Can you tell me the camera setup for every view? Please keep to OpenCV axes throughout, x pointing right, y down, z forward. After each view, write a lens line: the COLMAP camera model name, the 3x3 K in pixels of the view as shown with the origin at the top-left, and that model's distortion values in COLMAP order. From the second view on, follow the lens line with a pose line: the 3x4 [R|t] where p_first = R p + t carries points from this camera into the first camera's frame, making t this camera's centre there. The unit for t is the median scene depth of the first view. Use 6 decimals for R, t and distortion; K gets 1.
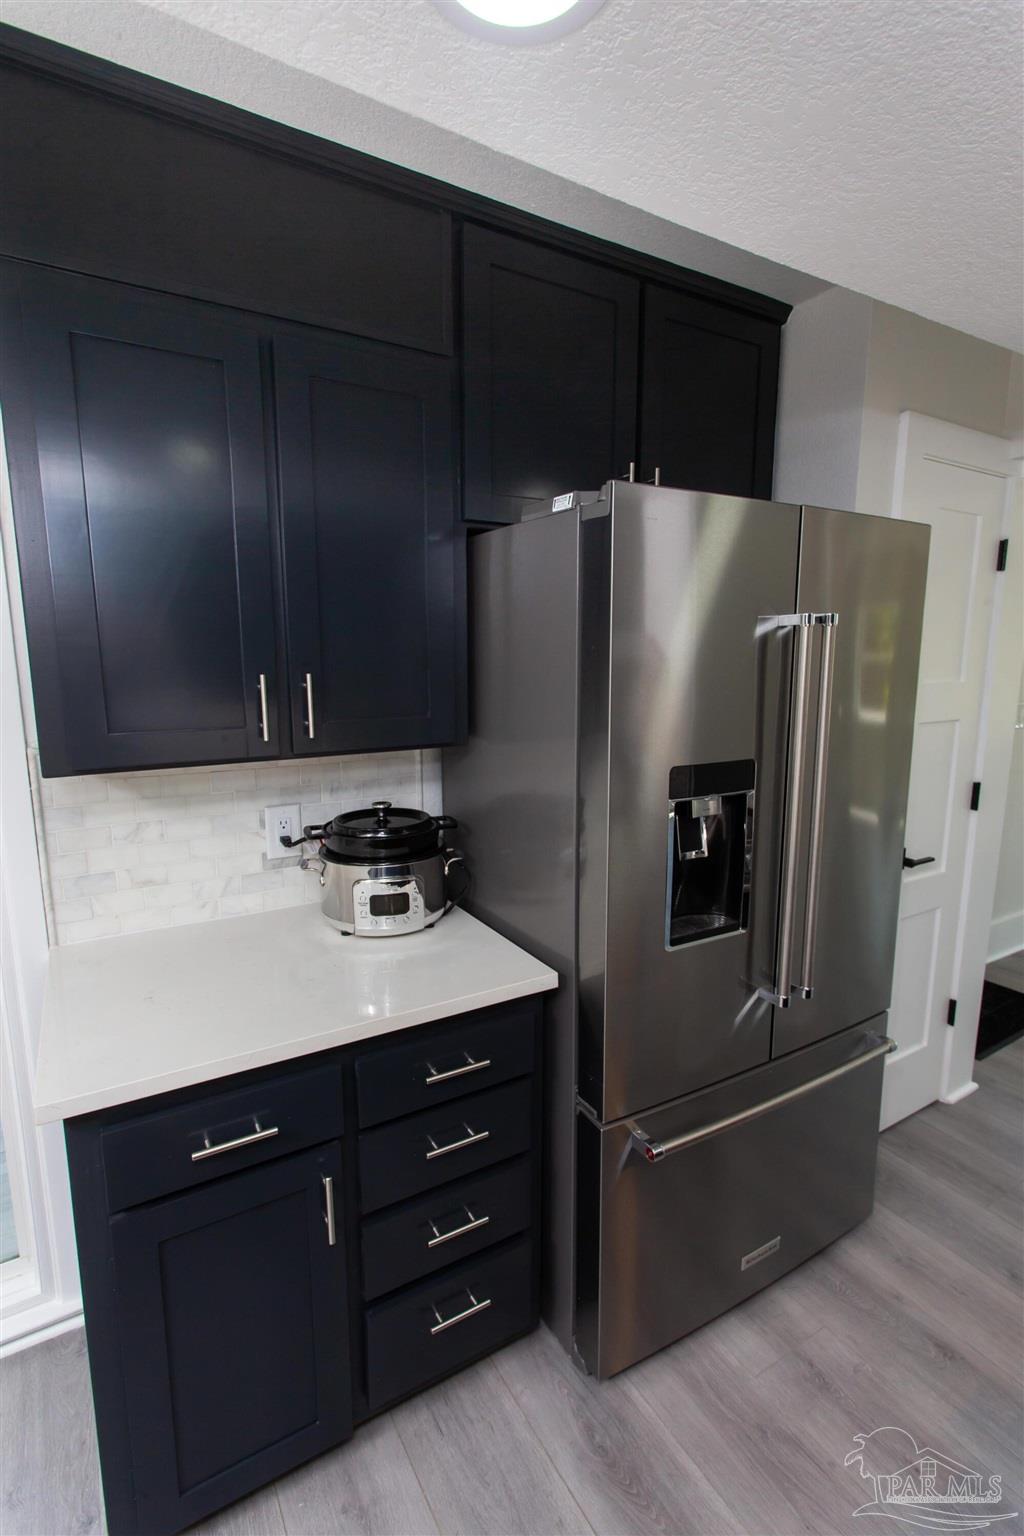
lens RADIAL K [[751.1, 0, 512.0], [0, 751.1, 768.0], [0, 0, 1]] dist [0.000912, 0.000365]
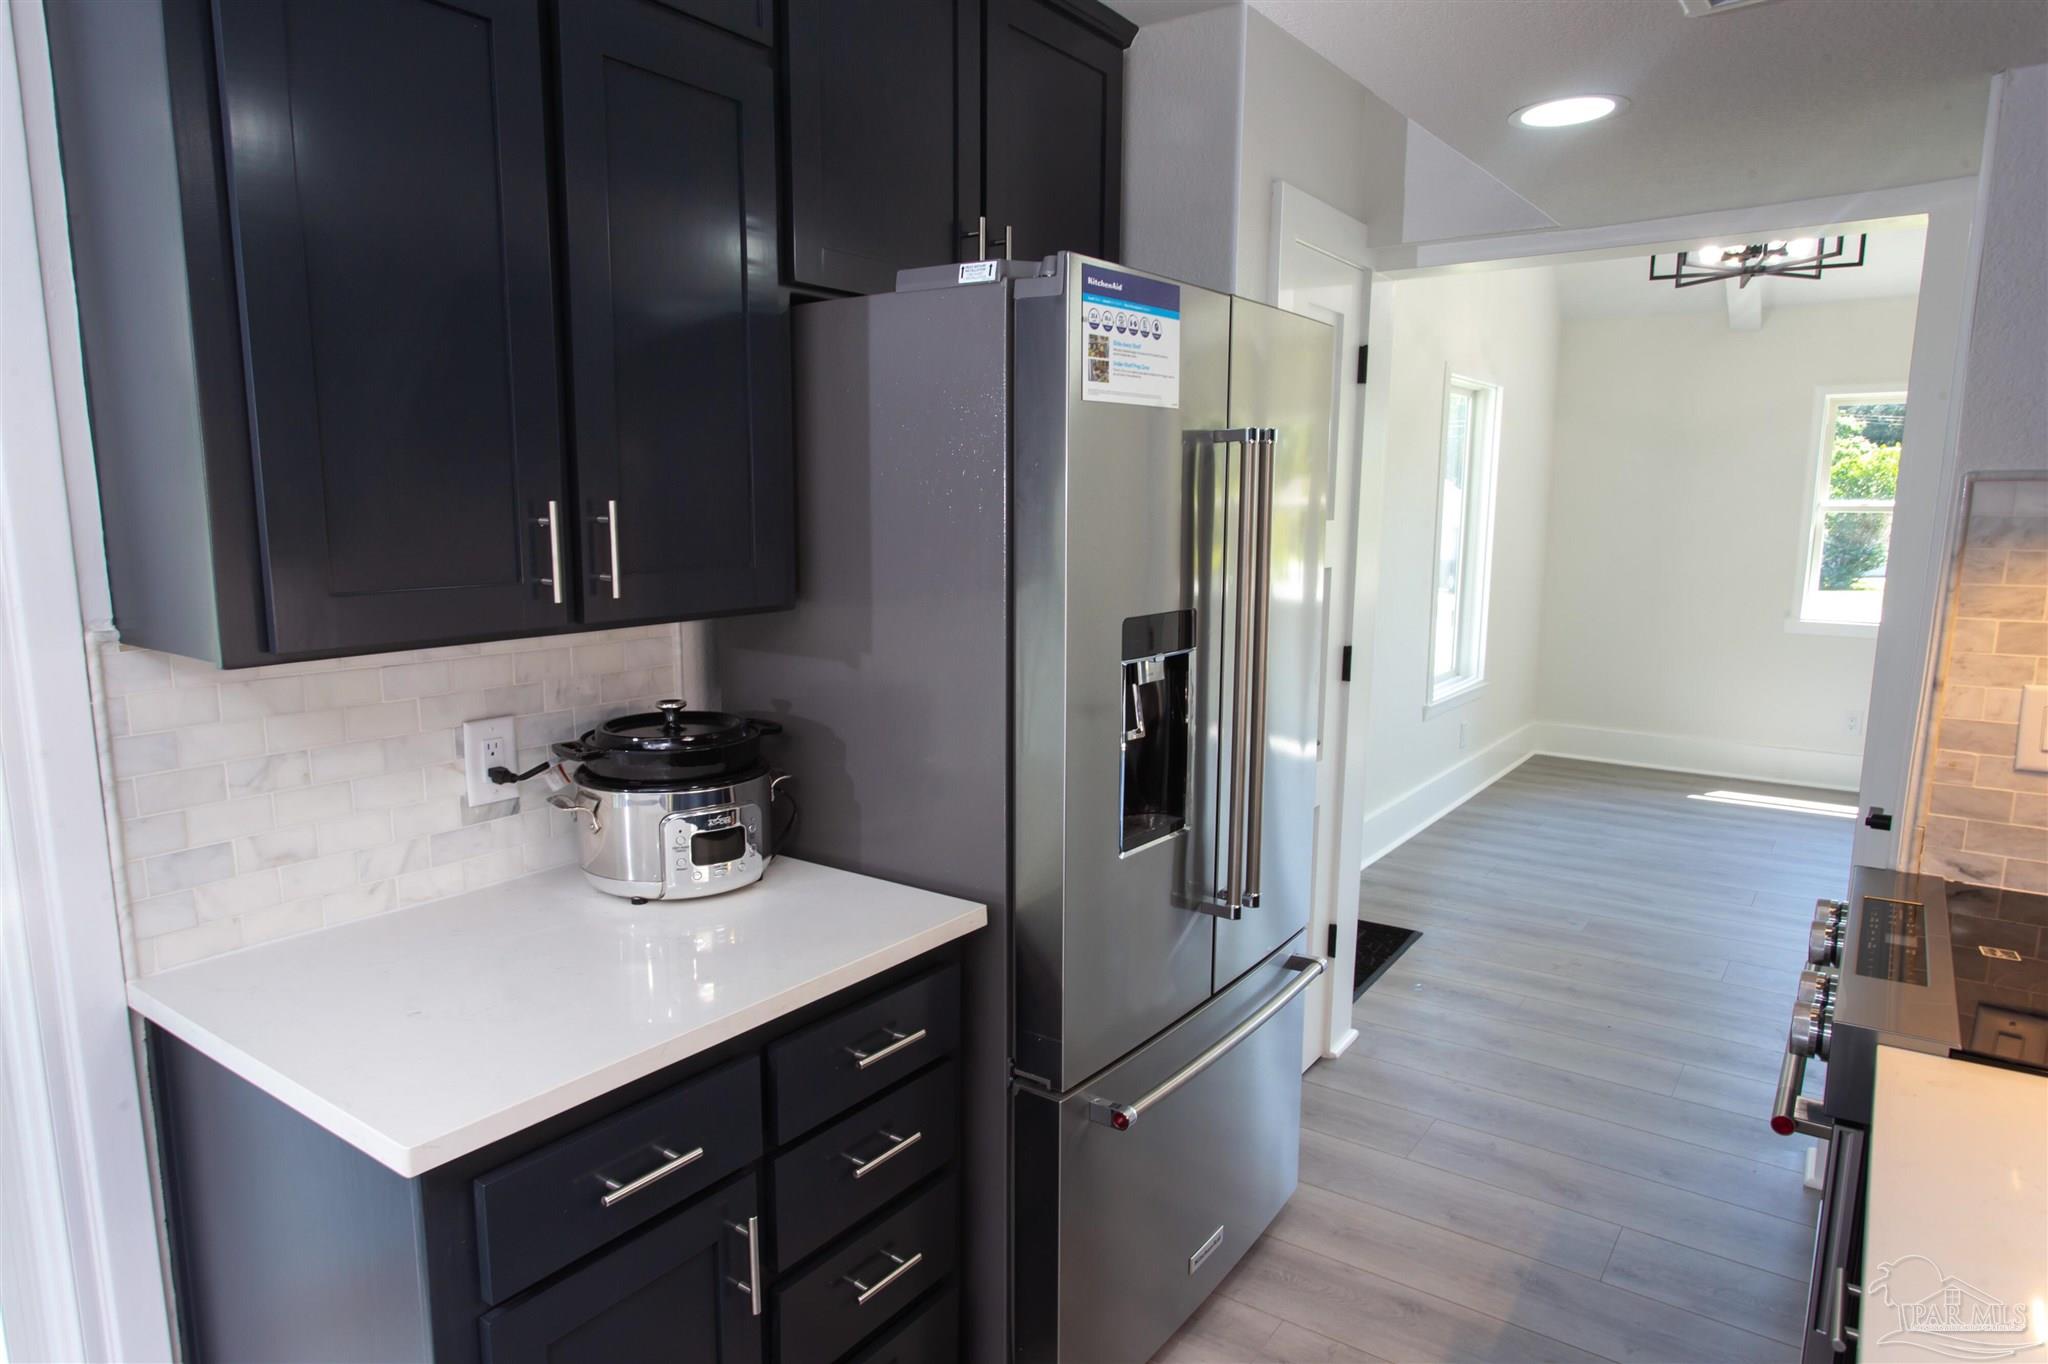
lens RADIAL K [[1241.7, 0, 1019.3], [0, 1241.7, 669.9], [0, 0, 1]] dist [-0.003343, 0.000678]
pose [[0.921256, -0.052266, 0.385429, -0.328687], [0.056937, 0.998378, -0.000707, 0.039717], [-0.384767, 0.022597, 0.922737, -0.128779]]
